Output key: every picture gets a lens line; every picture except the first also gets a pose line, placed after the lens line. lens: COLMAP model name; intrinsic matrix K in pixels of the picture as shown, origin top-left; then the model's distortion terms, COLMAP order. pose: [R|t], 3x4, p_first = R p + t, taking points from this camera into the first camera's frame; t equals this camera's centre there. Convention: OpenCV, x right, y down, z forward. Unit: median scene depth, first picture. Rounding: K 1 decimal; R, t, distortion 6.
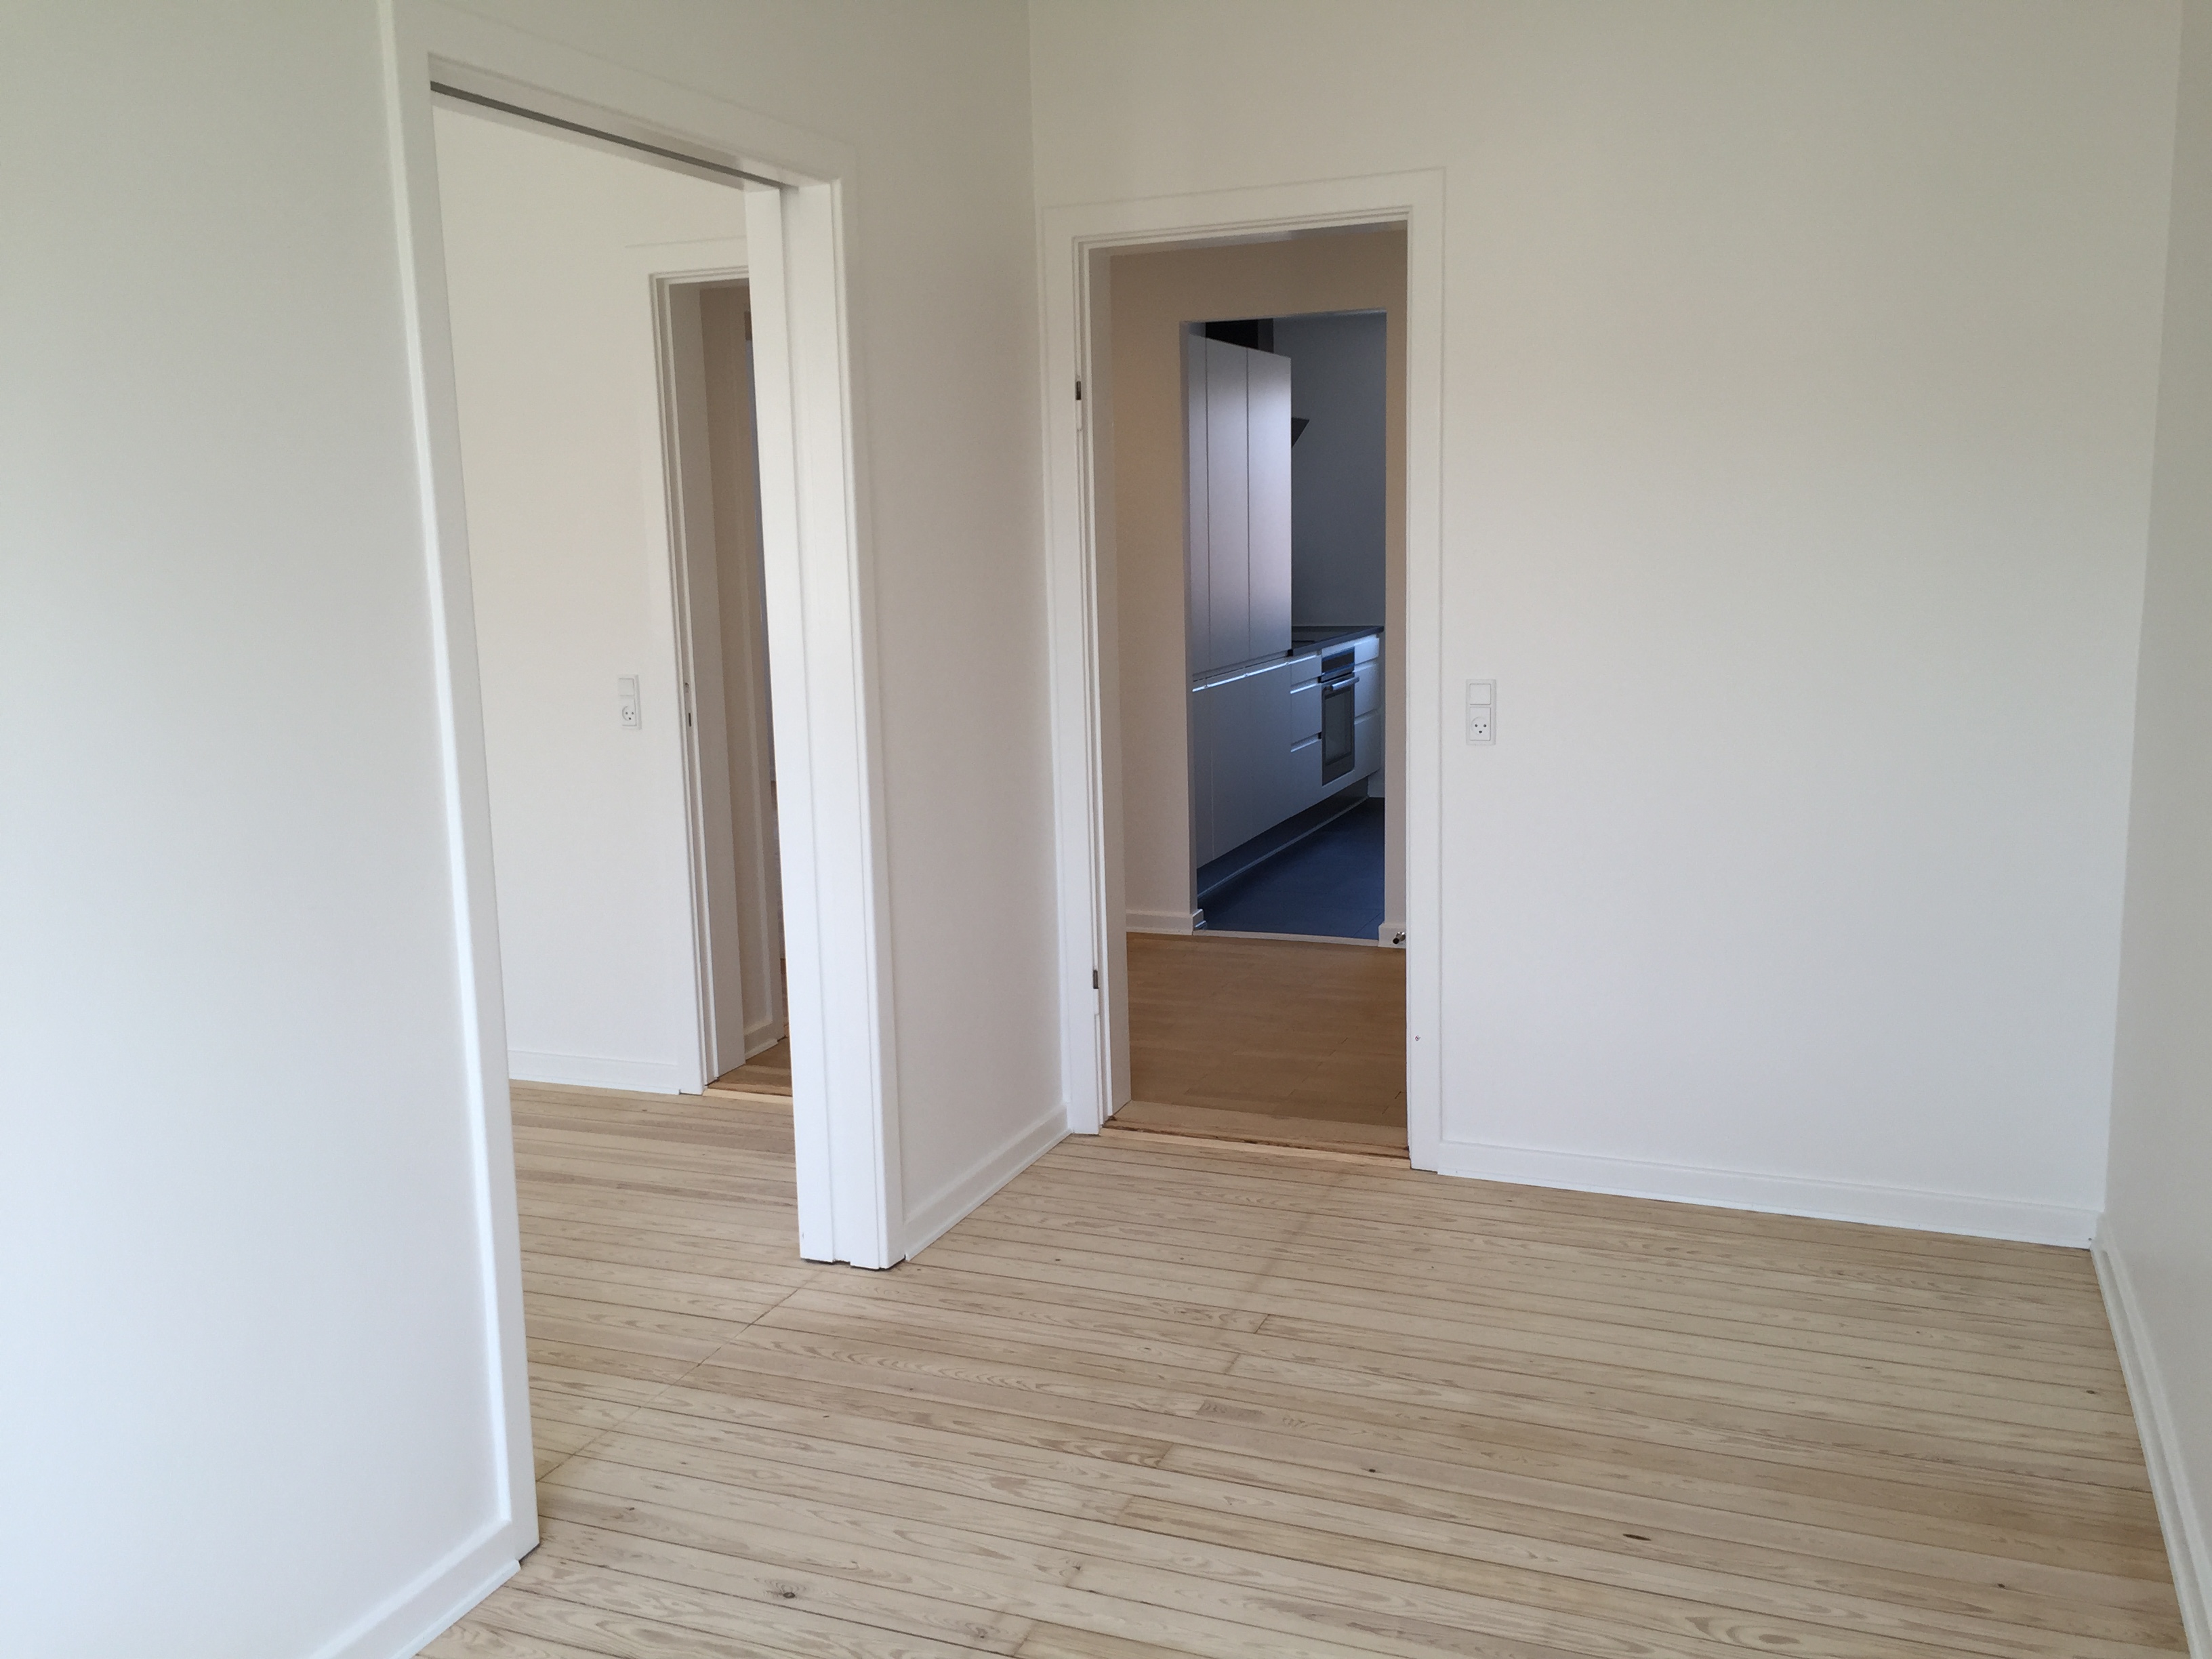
lens RADIAL K [[1888.0, 0, 1107.7], [0, 1888.0, 828.8], [0, 0, 1]] dist [0.055323, 0.001759]
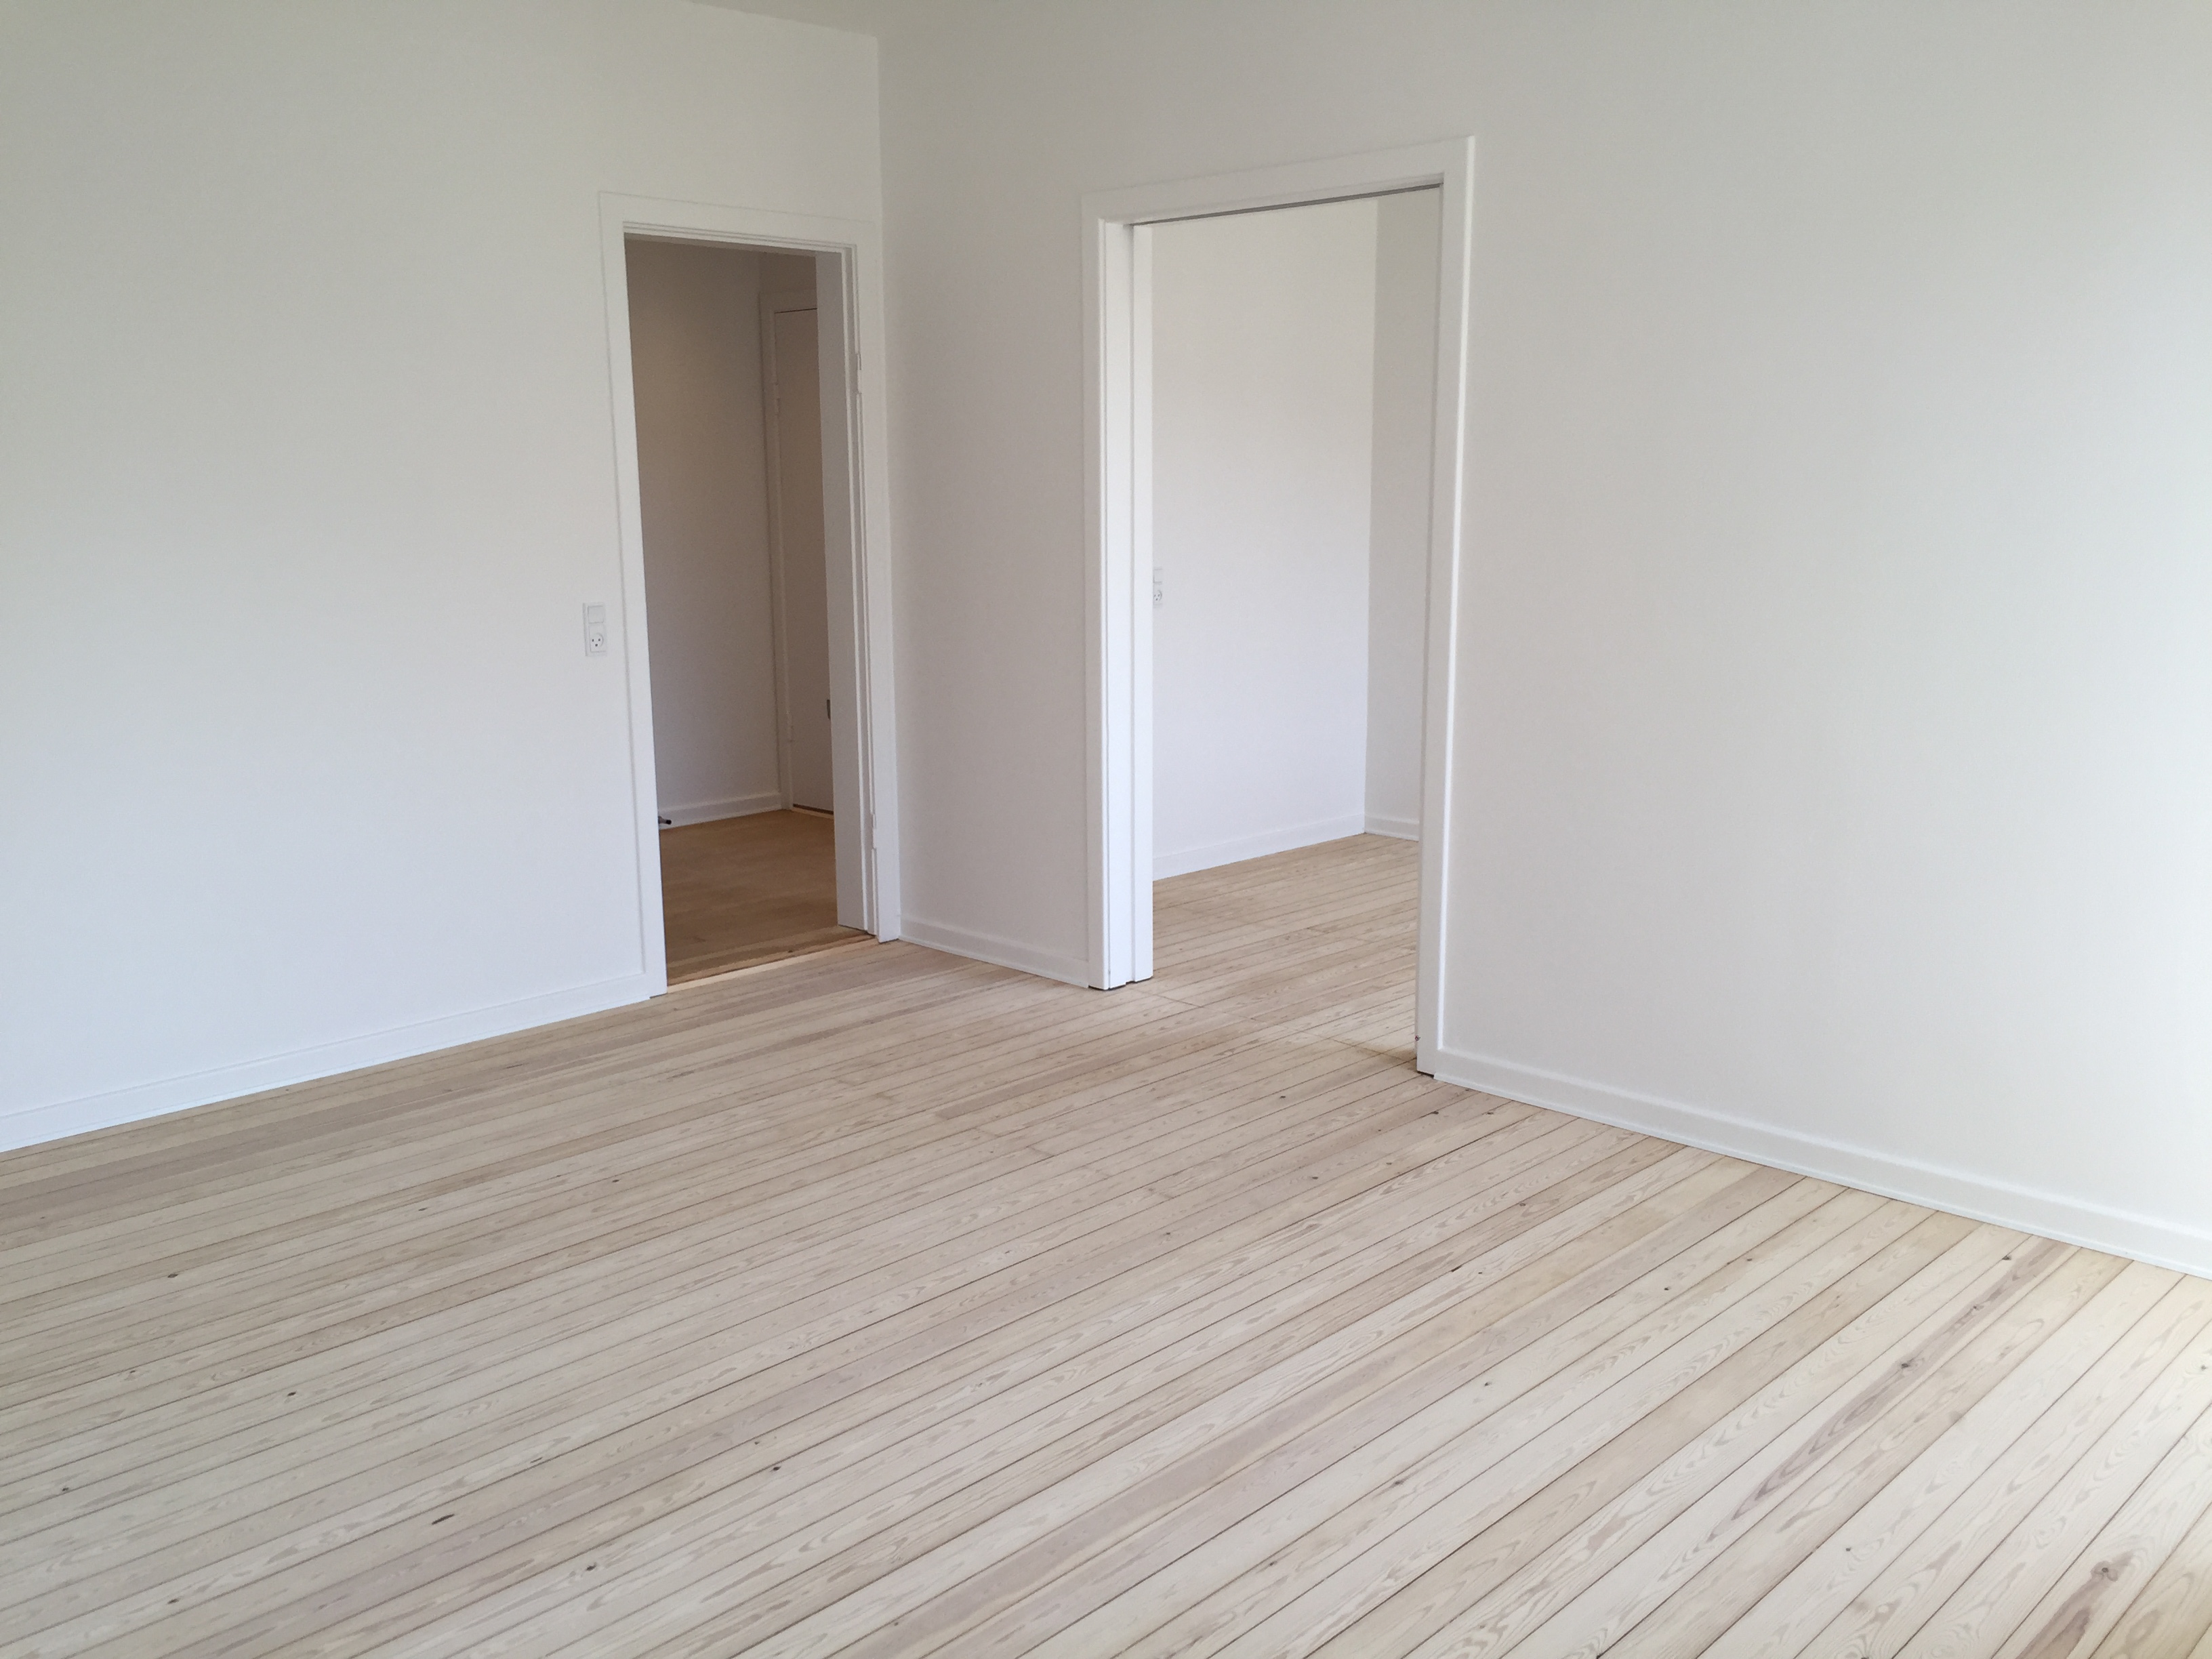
lens RADIAL K [[1888.0, 0, 1108.0], [0, 1888.0, 830.4], [0, 0, 1]] dist [0.055323, 0.001759]
pose [[0.384878, -0.153864, 0.910052, -1.461261], [0.147415, 0.983597, 0.103953, -0.033963], [-0.911119, 0.094146, 0.401247, 0.448586]]
